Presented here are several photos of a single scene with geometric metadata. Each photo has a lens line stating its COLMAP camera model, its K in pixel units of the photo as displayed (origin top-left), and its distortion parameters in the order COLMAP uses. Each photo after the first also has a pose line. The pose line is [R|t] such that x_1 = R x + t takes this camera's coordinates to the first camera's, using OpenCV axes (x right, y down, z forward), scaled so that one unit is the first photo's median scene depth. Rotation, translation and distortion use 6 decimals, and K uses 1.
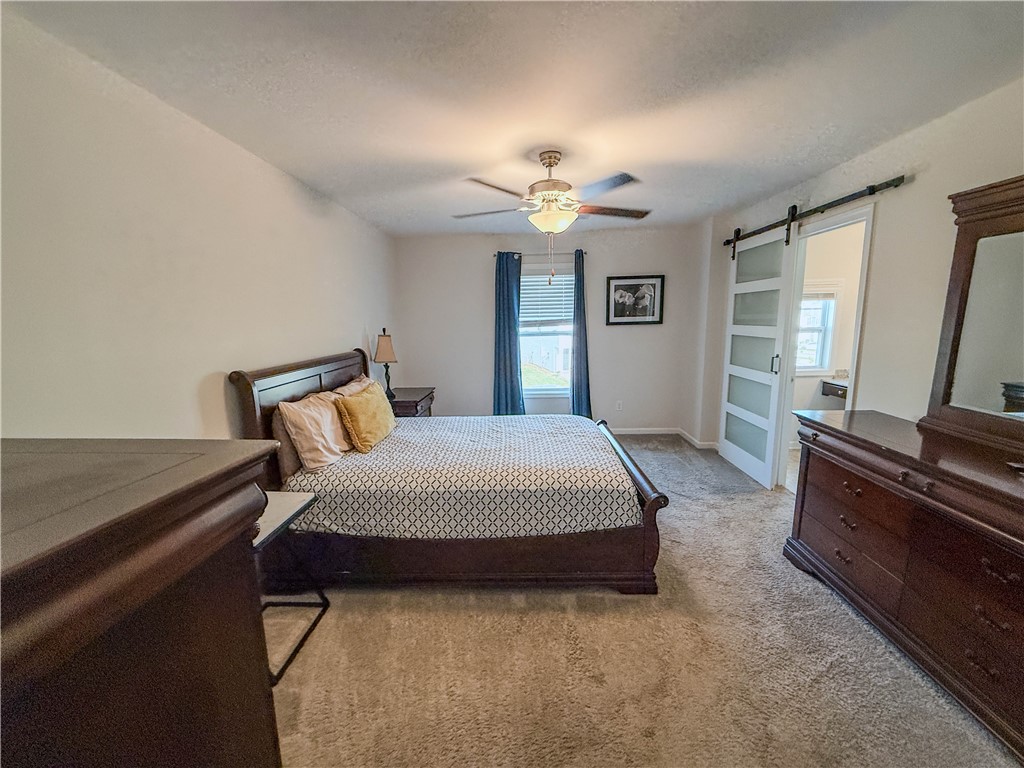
lens RADIAL K [[407.3, 0, 510.2], [0, 407.3, 383.7], [0, 0, 1]] dist [-0.001833, -0.000512]
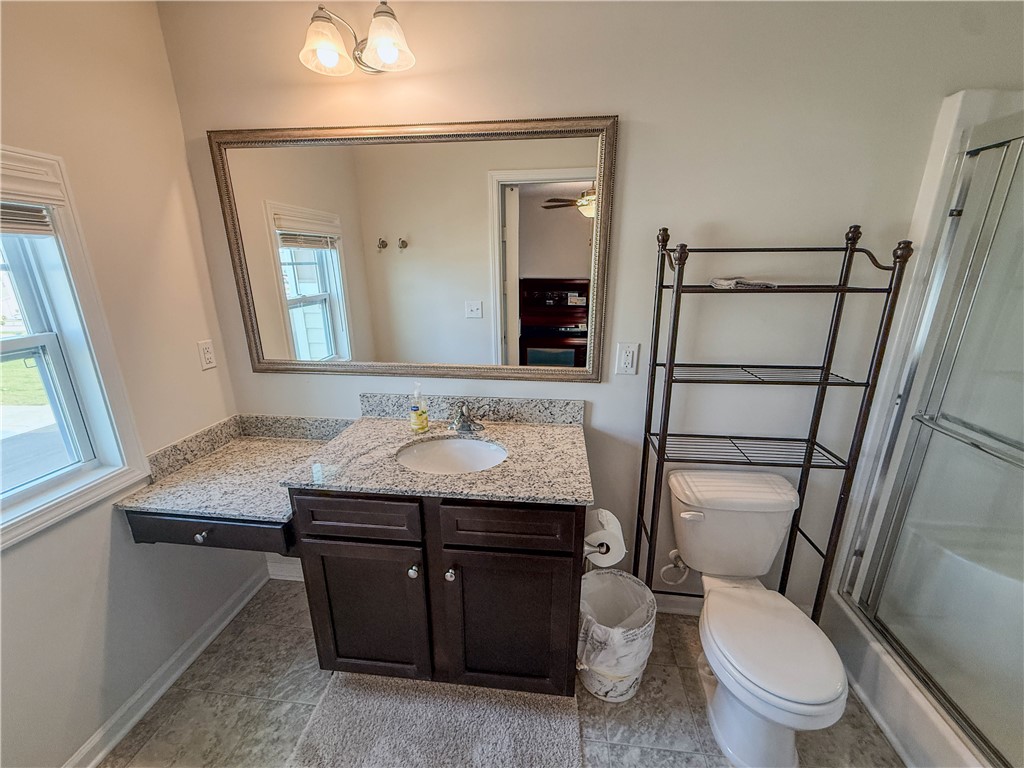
lens RADIAL K [[407.3, 0, 510.2], [0, 407.3, 383.7], [0, 0, 1]] dist [-0.001833, -0.000512]
pose [[0.708464, -0.185022, 0.681062, 0.798275], [0.104724, 0.981900, 0.157812, -0.116881], [-0.697934, -0.040480, 0.715018, 0.576404]]
